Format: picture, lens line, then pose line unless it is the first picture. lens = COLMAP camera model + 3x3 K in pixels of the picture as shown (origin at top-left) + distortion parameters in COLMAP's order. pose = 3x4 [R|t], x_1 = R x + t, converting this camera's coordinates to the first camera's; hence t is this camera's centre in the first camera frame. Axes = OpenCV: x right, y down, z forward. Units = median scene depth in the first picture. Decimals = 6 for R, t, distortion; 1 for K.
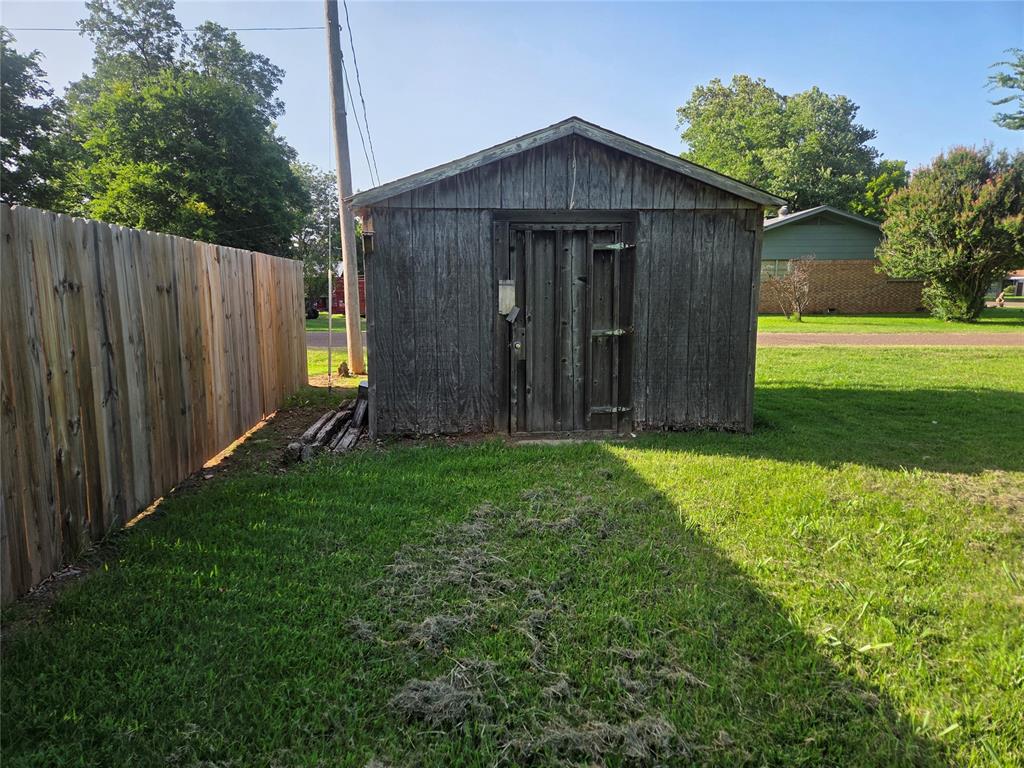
lens RADIAL K [[687.4, 0, 521.1], [0, 687.4, 382.7], [0, 0, 1]] dist [0.074522, -0.059450]
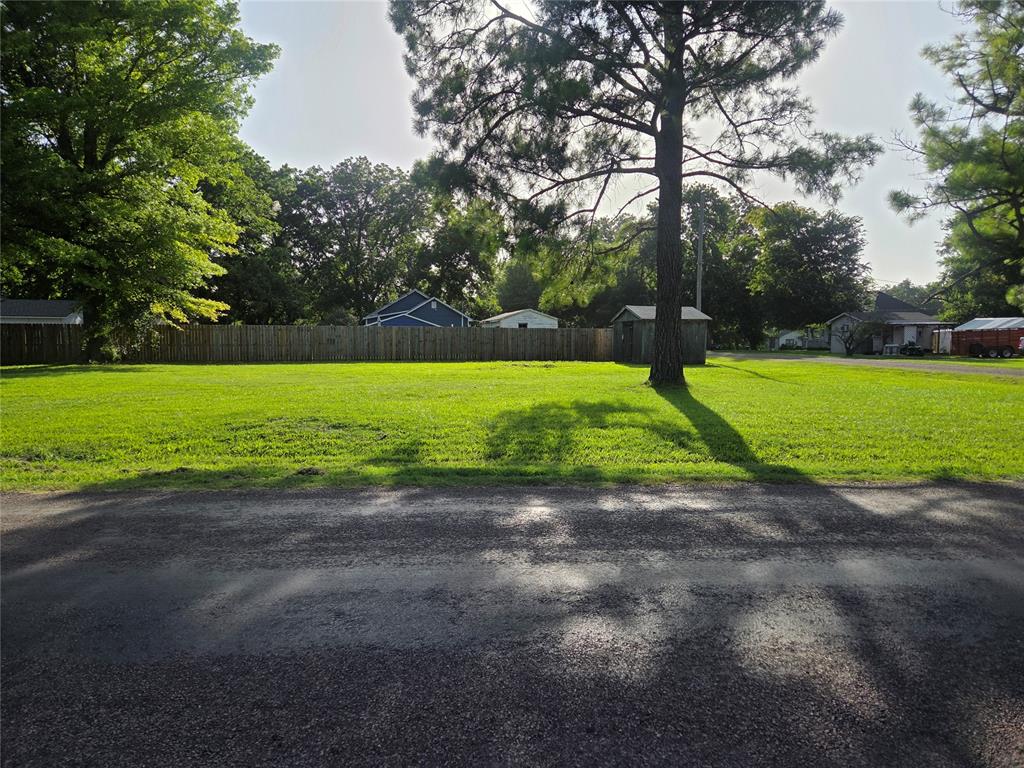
lens RADIAL K [[687.4, 0, 508.1], [0, 687.4, 384.9], [0, 0, 1]] dist [0.074522, -0.059450]
pose [[0.089884, 0.068960, -0.993562, 0.811193], [-0.143833, 0.988041, 0.055565, 0.012513], [0.985512, 0.137913, 0.098727, -0.061891]]
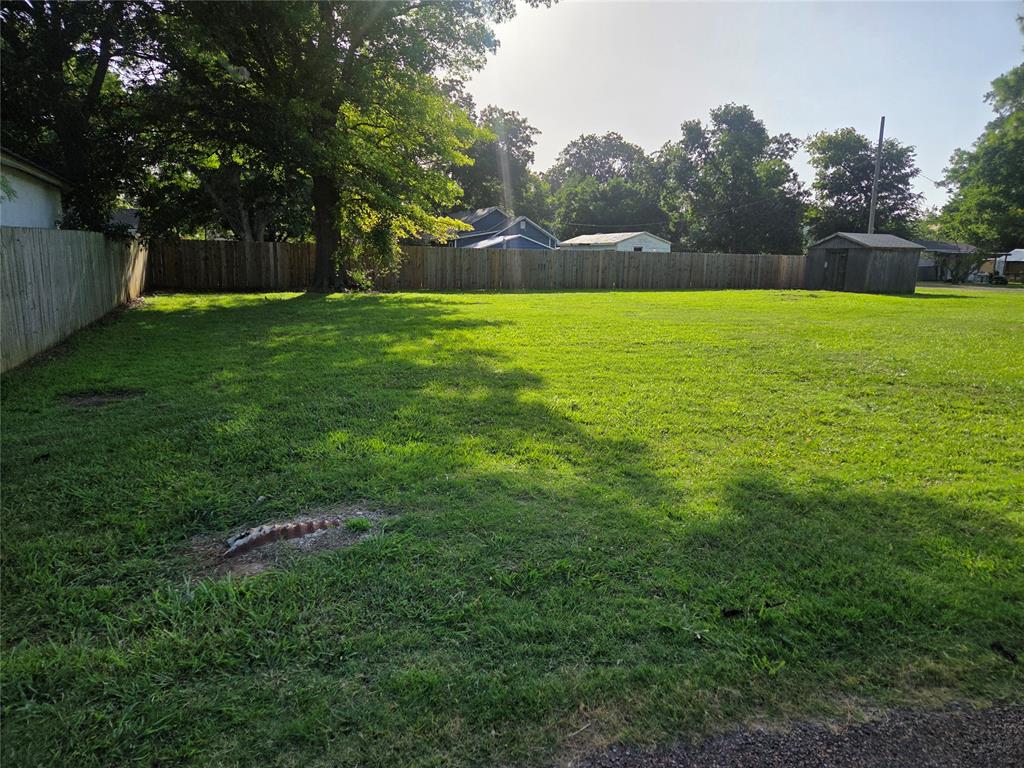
lens RADIAL K [[687.4, 0, 513.5], [0, 687.4, 383.5], [0, 0, 1]] dist [0.074522, -0.059450]
pose [[0.301749, 0.177154, -0.936784, 0.680906], [-0.153490, 0.978794, 0.135658, 0.064076], [0.940951, 0.102853, 0.322542, -0.449132]]
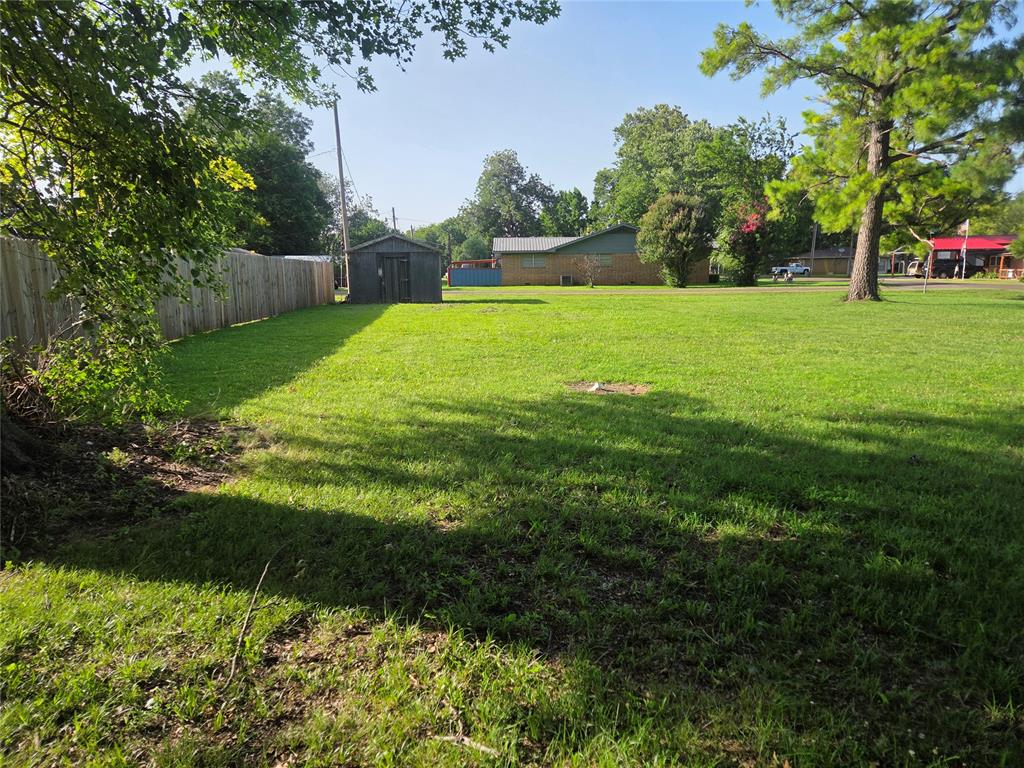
lens RADIAL K [[687.4, 0, 505.7], [0, 687.4, 382.4], [0, 0, 1]] dist [0.074522, -0.059450]
pose [[0.998885, -0.002227, -0.047153, 0.148280], [0.003249, 0.999761, 0.021604, 0.073675], [0.047094, -0.021733, 0.998654, -0.509909]]
